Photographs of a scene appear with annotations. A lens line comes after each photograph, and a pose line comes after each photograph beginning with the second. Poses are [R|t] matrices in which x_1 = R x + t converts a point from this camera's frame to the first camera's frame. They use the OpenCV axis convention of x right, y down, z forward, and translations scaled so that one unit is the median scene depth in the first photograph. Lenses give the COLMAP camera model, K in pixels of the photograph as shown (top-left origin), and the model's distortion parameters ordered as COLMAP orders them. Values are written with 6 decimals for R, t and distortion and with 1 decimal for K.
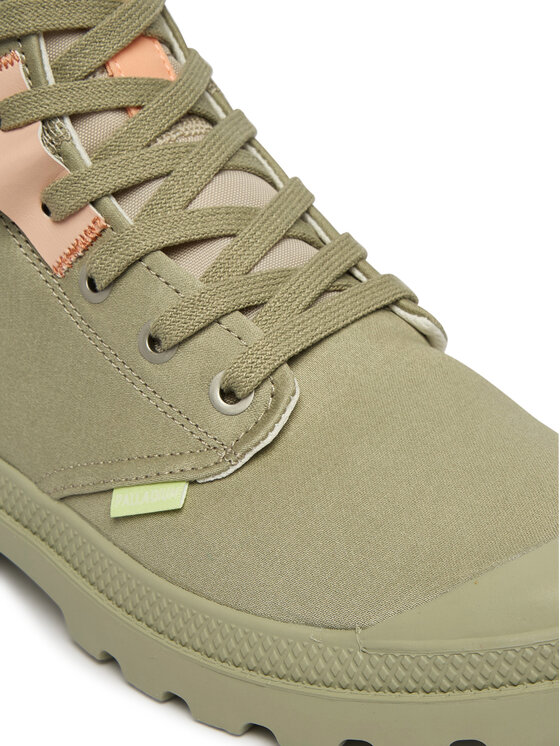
lens RADIAL K [[1400.5, 0, 280.0], [0, 1400.5, 373.0], [0, 0, 1]] dist [-0.043235, 0.072192]
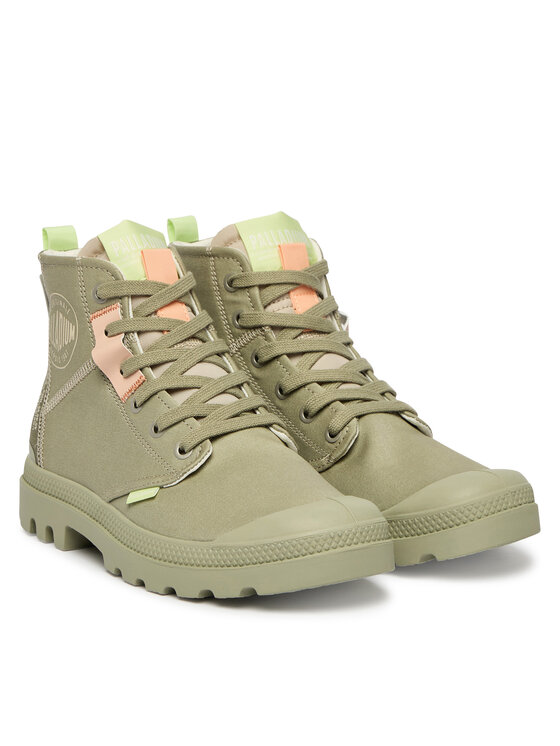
lens RADIAL K [[2196.0, 0, 280.0], [0, 2196.0, 373.0], [0, 0, 1]] dist [-0.086483, -0.318177]
pose [[0.968520, 0.064180, -0.240519, 0.923819], [-0.128757, 0.956066, -0.263361, 0.777453], [0.213050, 0.286039, 0.934233, -2.223668]]
